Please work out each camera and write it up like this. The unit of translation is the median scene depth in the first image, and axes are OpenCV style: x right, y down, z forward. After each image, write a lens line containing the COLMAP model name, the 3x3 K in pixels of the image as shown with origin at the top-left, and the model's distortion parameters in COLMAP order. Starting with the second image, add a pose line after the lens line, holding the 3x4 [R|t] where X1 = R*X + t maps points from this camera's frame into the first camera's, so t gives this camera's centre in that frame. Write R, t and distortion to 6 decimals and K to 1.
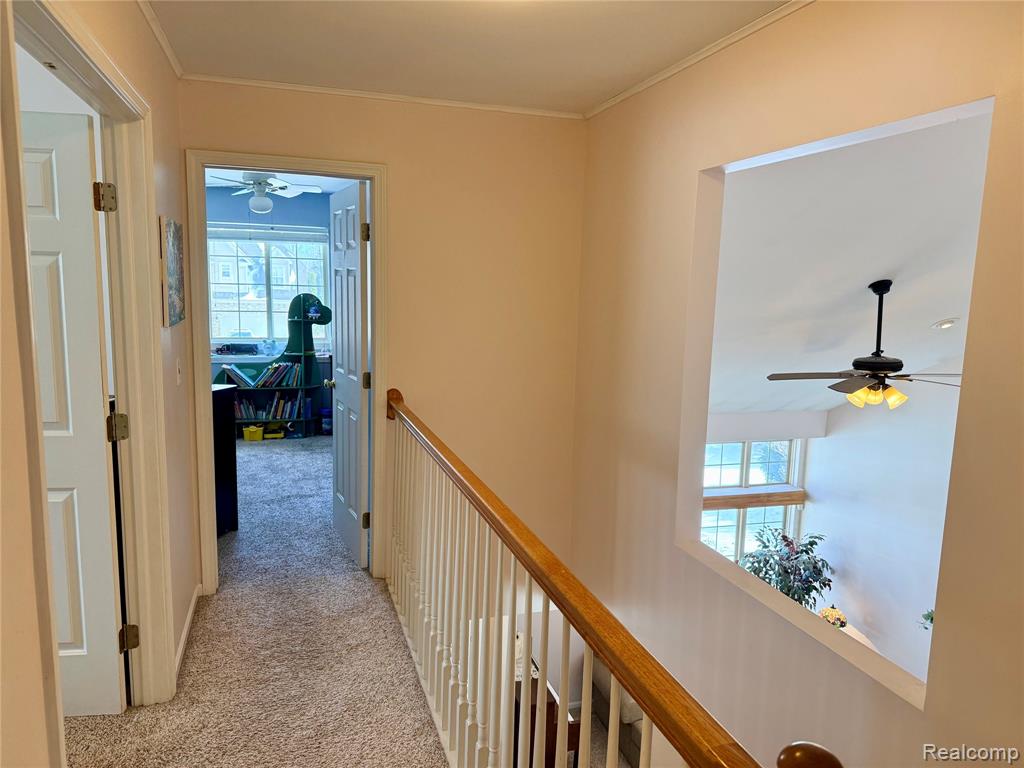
lens RADIAL K [[704.2, 0, 517.6], [0, 704.2, 385.2], [0, 0, 1]] dist [0.074995, -0.001135]
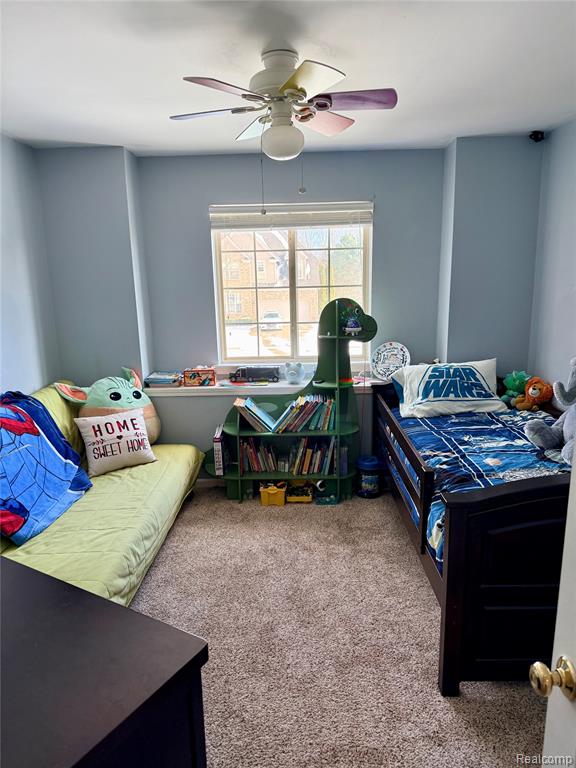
lens RADIAL K [[528.1, 0, 285.3], [0, 528.1, 386.4], [0, 0, 1]] dist [0.074995, -0.001135]
pose [[0.940548, 0.026910, -0.338594, -0.173358], [-0.001394, 0.997154, 0.075378, -0.082901], [0.339659, -0.070424, 0.937909, 0.488204]]
